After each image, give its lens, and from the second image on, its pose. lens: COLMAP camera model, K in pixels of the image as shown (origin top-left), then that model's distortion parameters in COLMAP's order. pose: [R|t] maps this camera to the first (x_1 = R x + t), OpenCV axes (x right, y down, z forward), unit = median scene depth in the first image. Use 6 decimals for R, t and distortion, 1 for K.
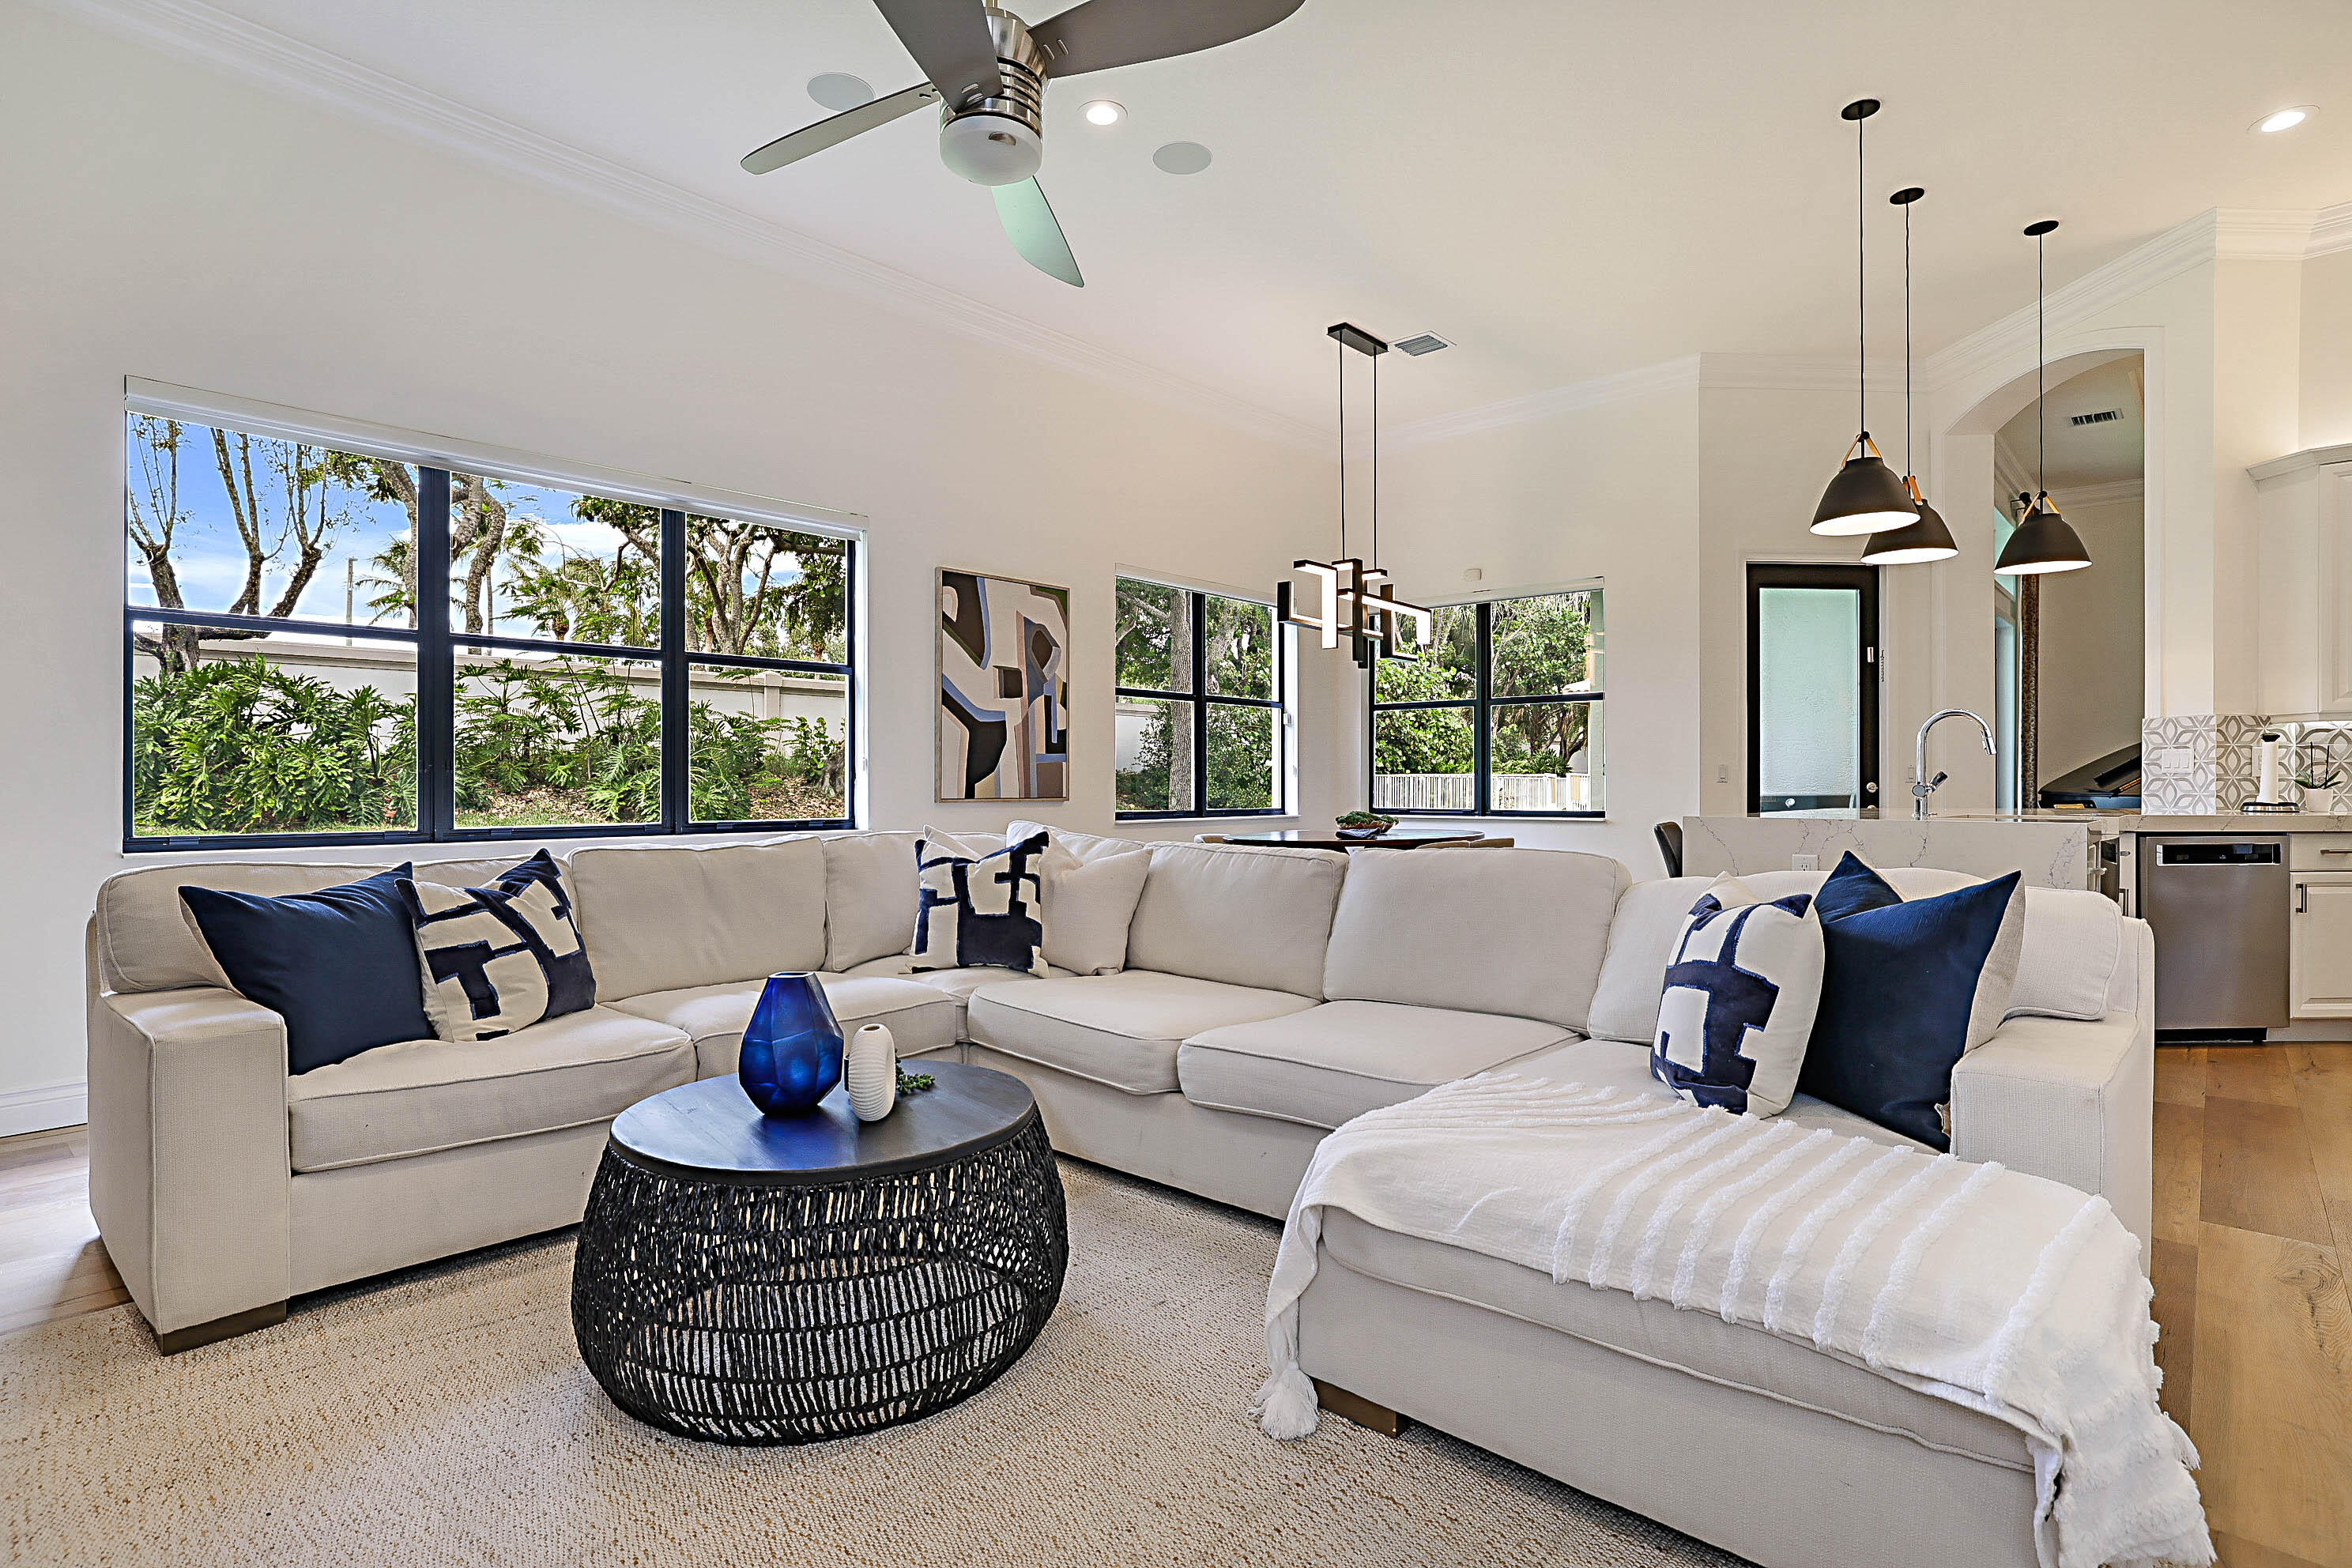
lens RADIAL K [[1183.8, 0, 1176.0], [0, 1183.8, 784.0], [0, 0, 1]] dist [-0.036898, 0.024977]
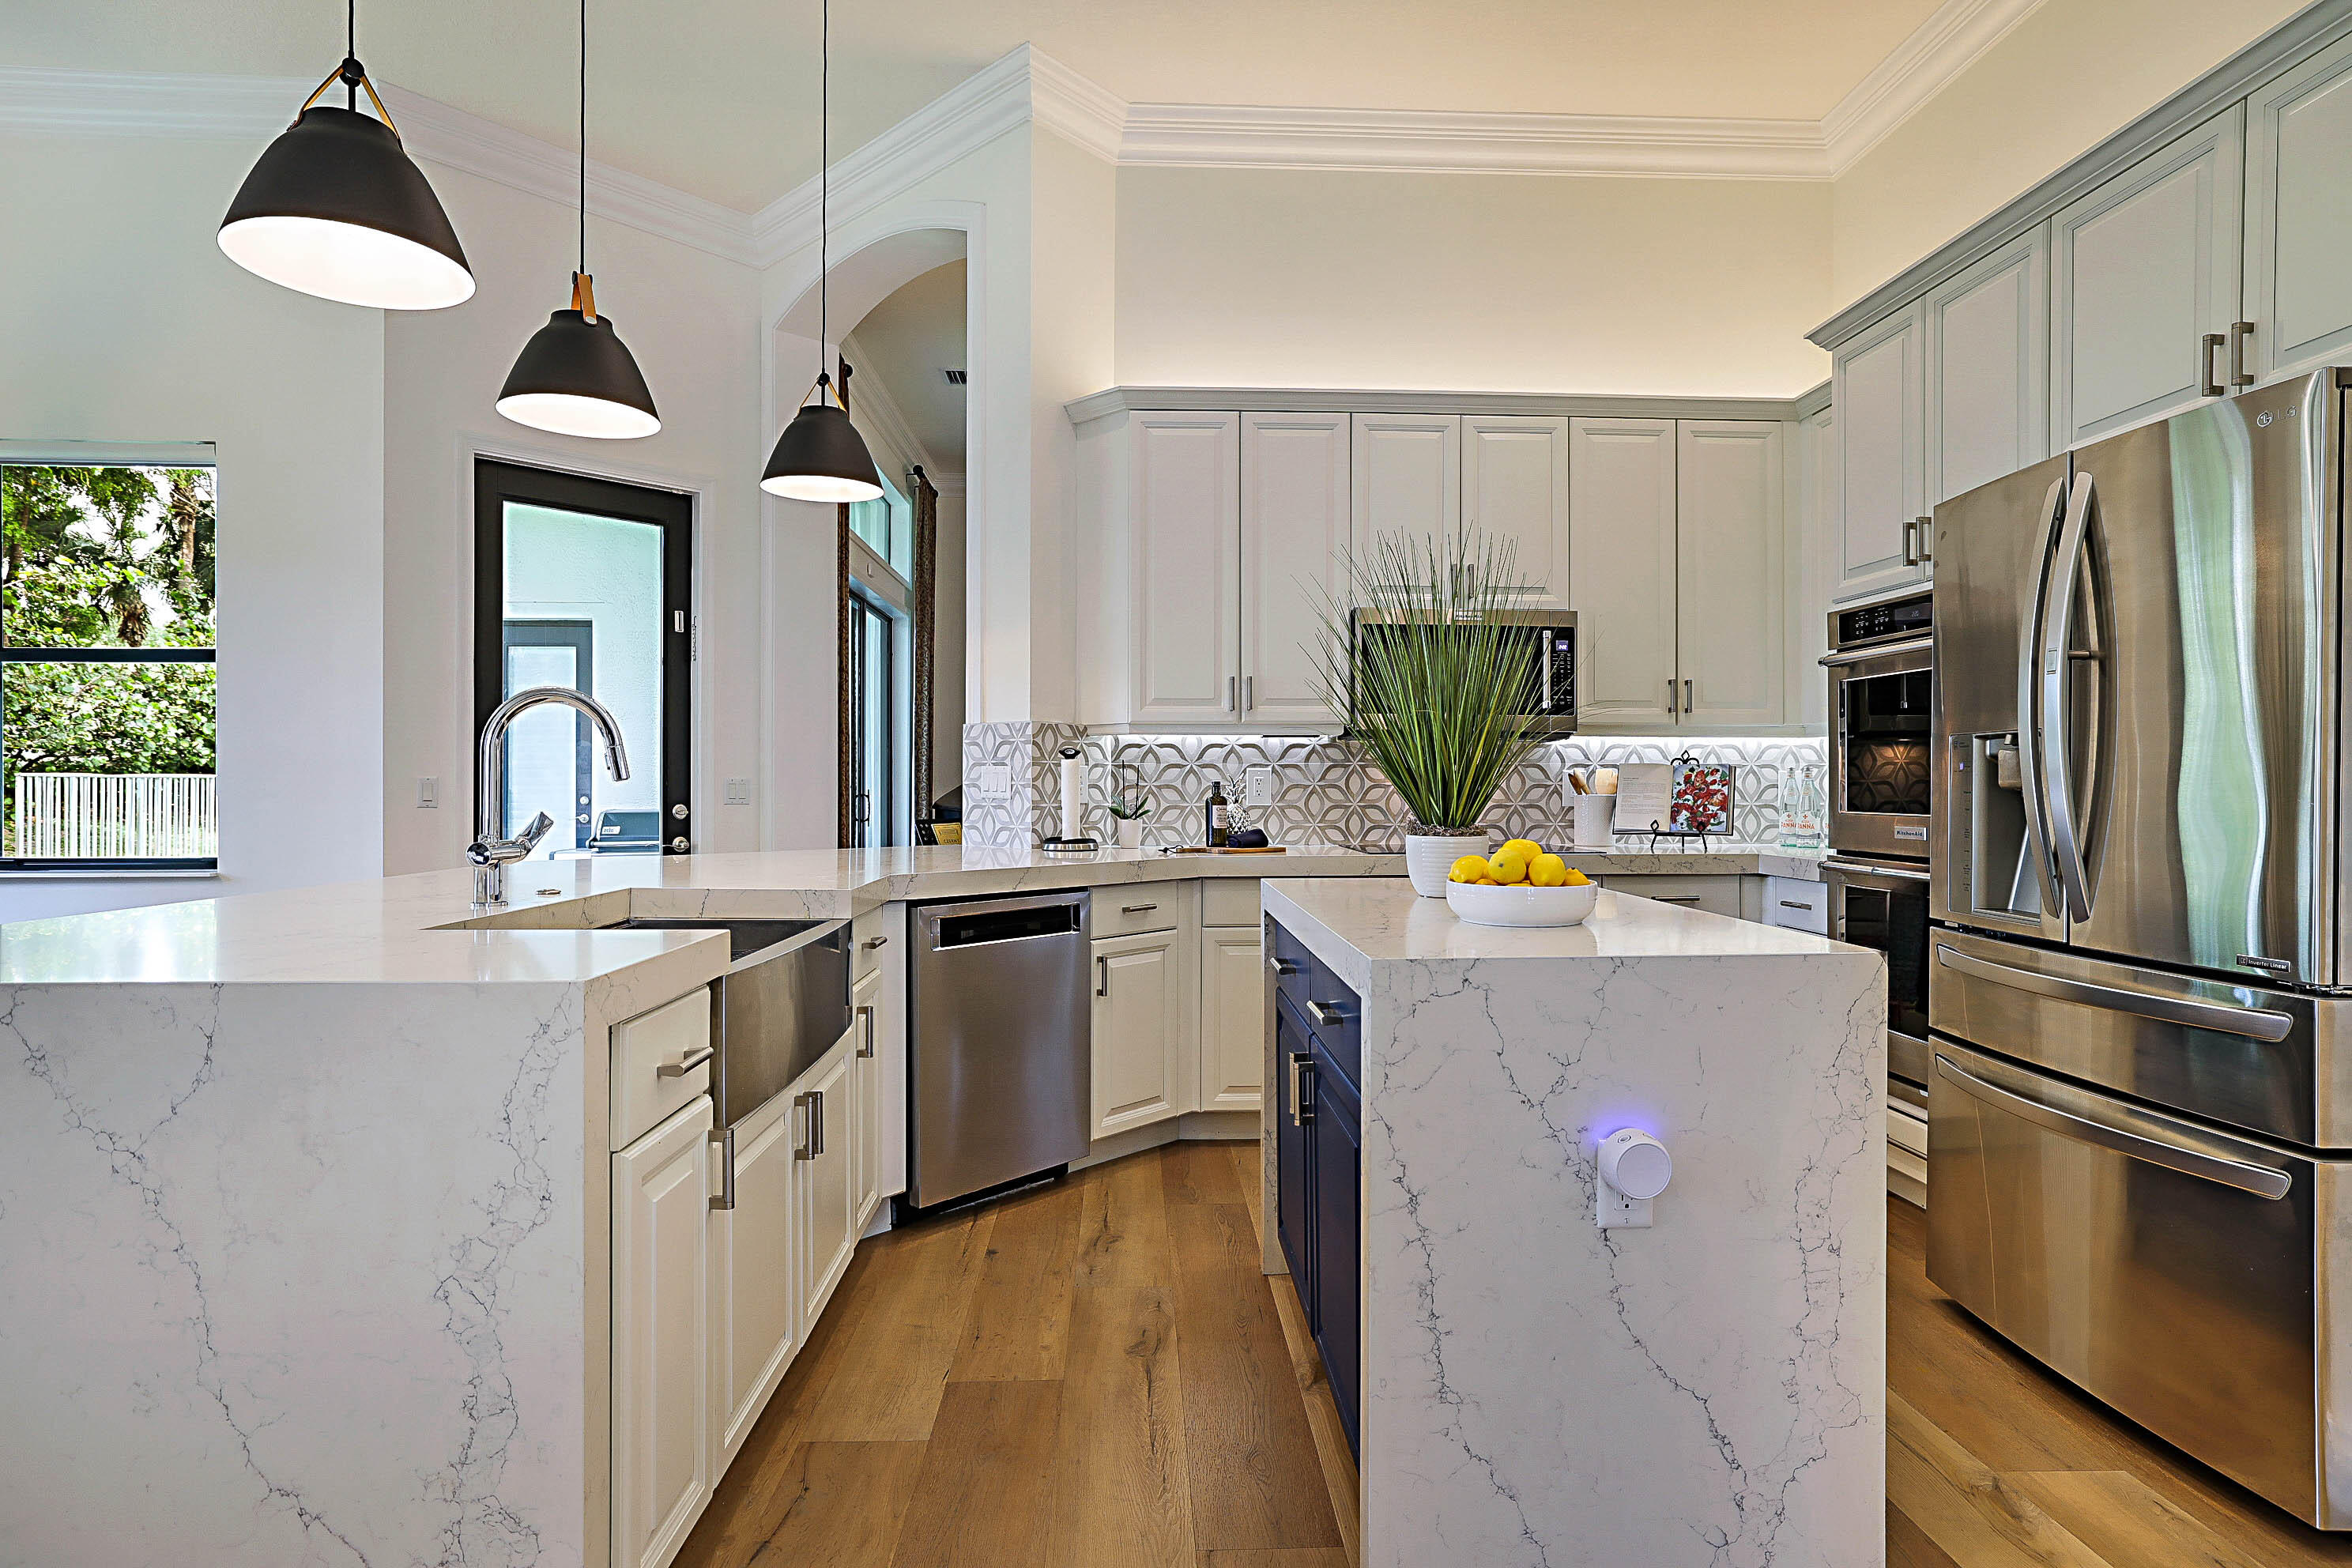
lens RADIAL K [[1225.5, 0, 1176.0], [0, 1225.5, 784.0], [0, 0, 1]] dist [-0.013915, 0.001664]
pose [[0.717690, 0.001104, 0.696361, 0.409106], [-0.001622, 0.999999, 0.000087, -0.019376], [-0.696360, -0.001192, 0.717691, 0.370804]]
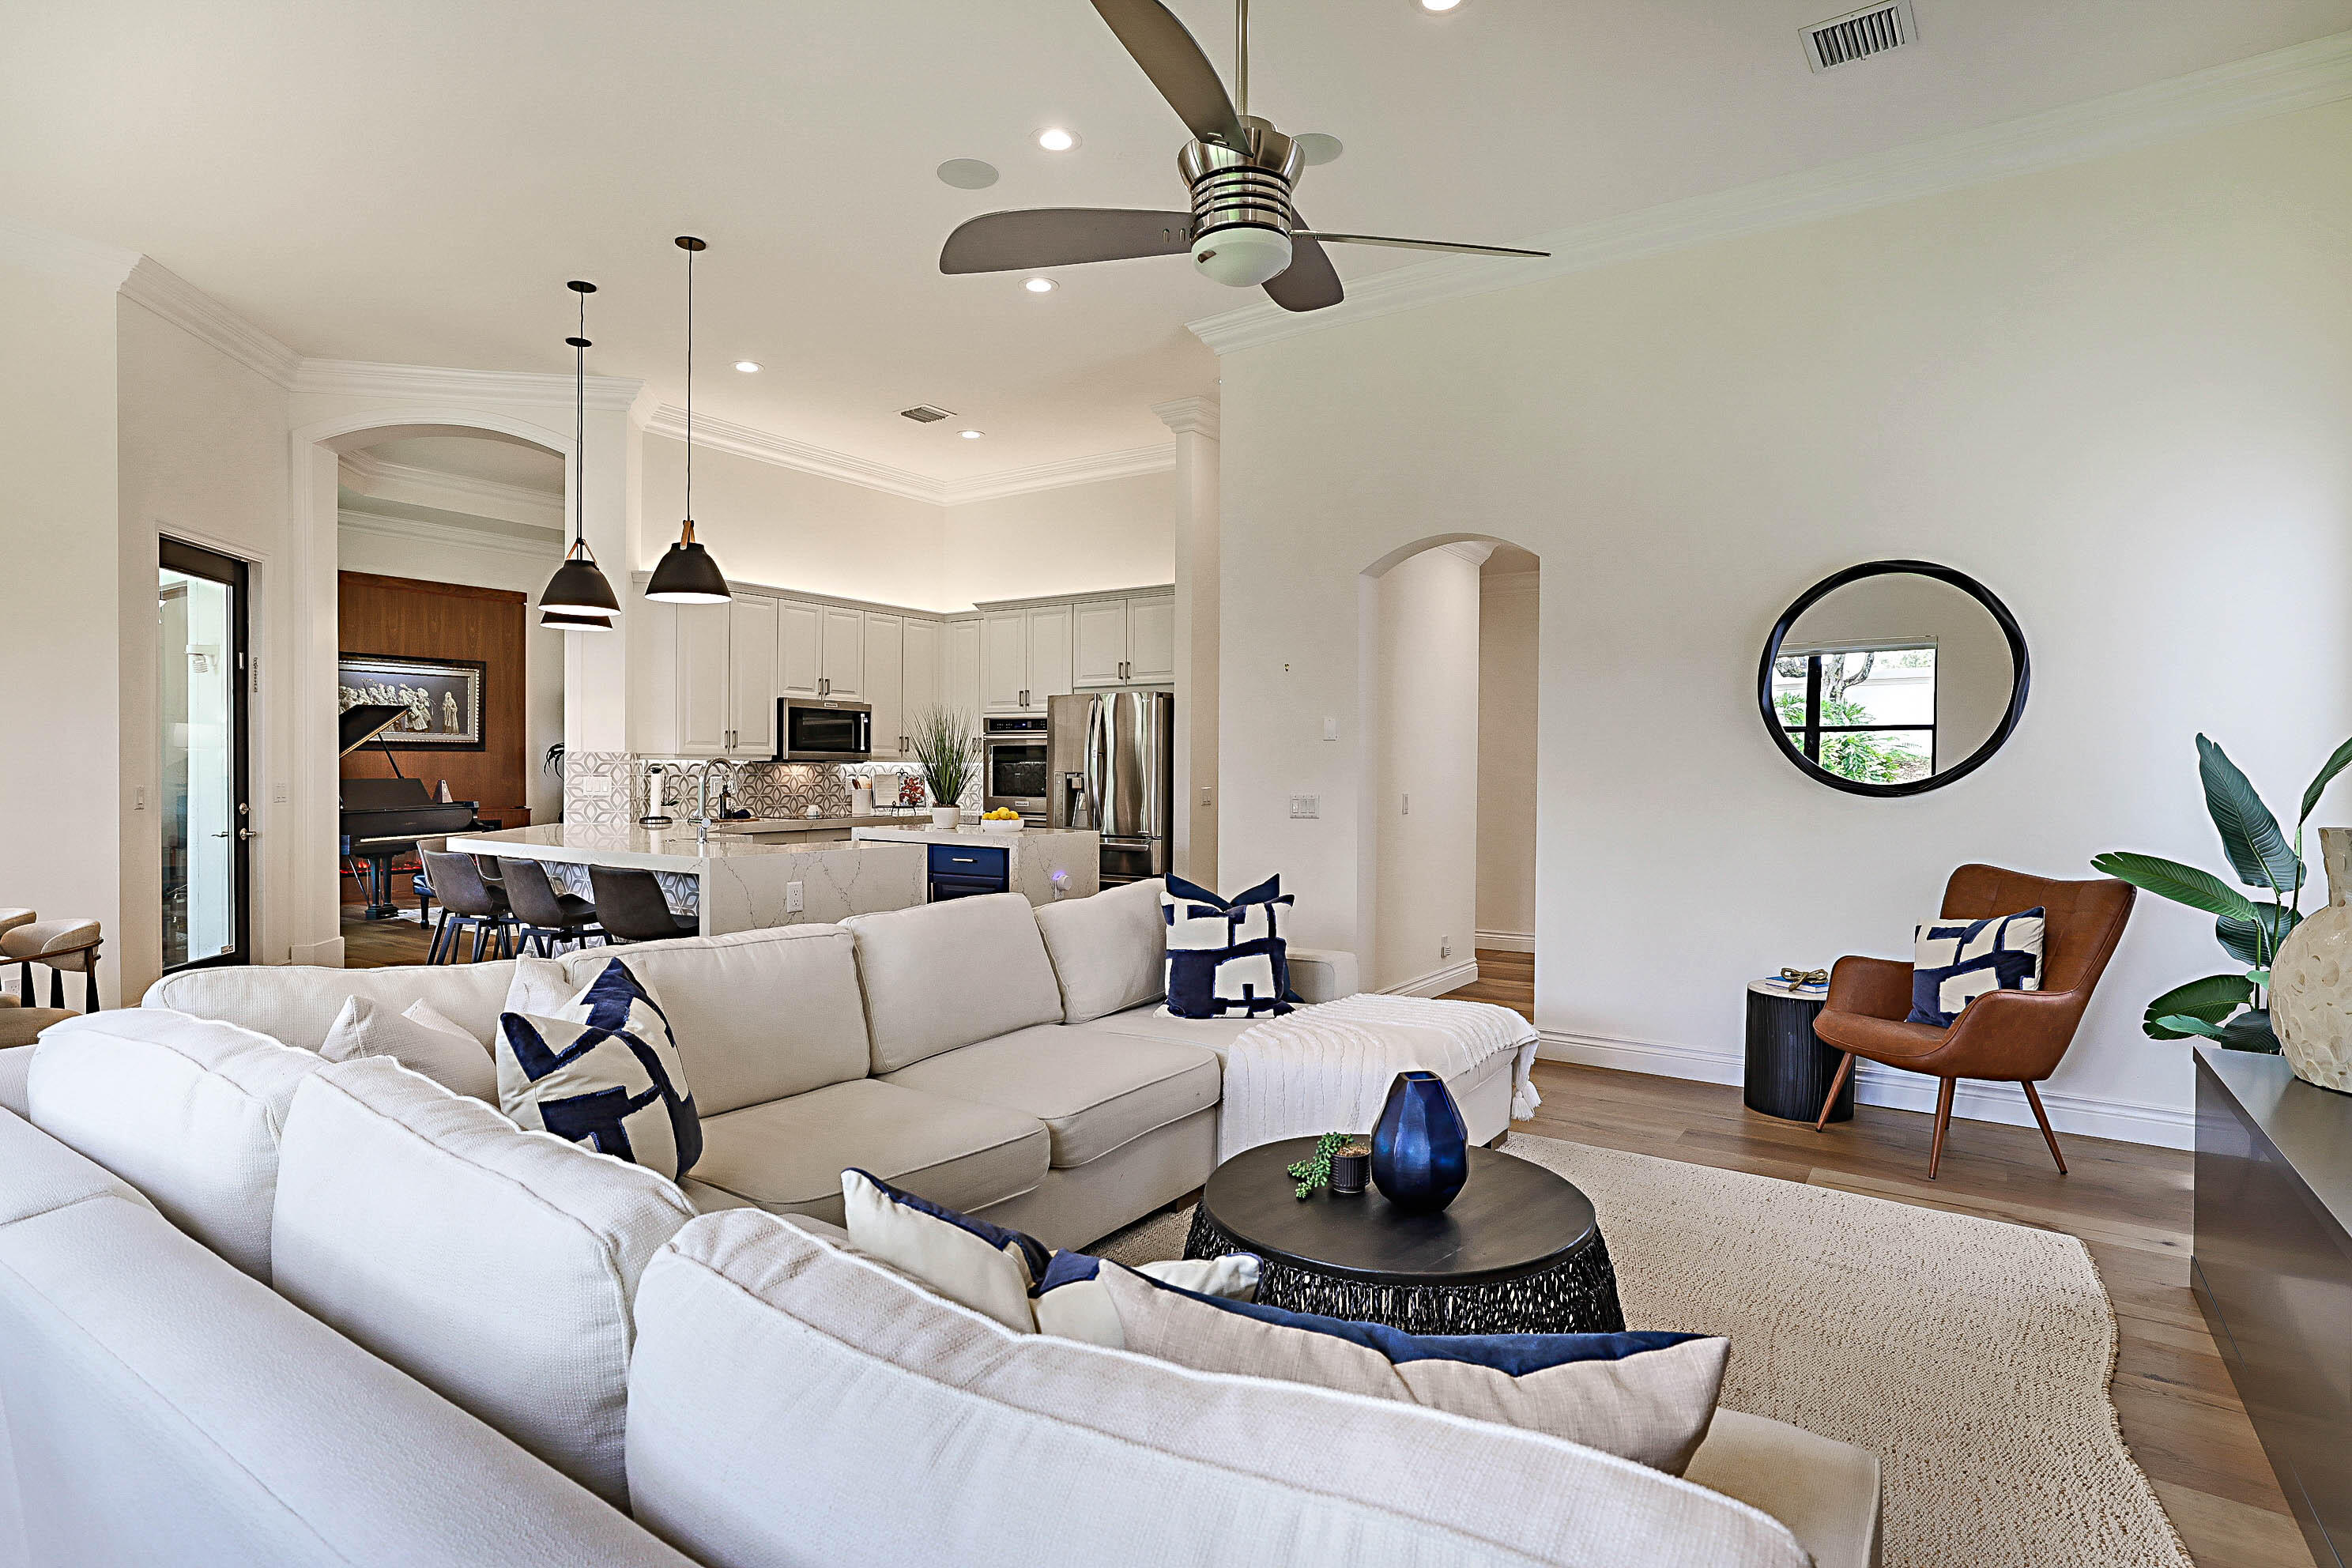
lens RADIAL K [[1183.8, 0, 1176.0], [0, 1183.8, 784.0], [0, 0, 1]] dist [-0.036898, 0.024977]
pose [[-0.138208, -0.014439, 0.990298, -0.549810], [-0.008166, 0.999876, 0.013438, -0.046651], [-0.990370, -0.006230, -0.138308, 0.565138]]
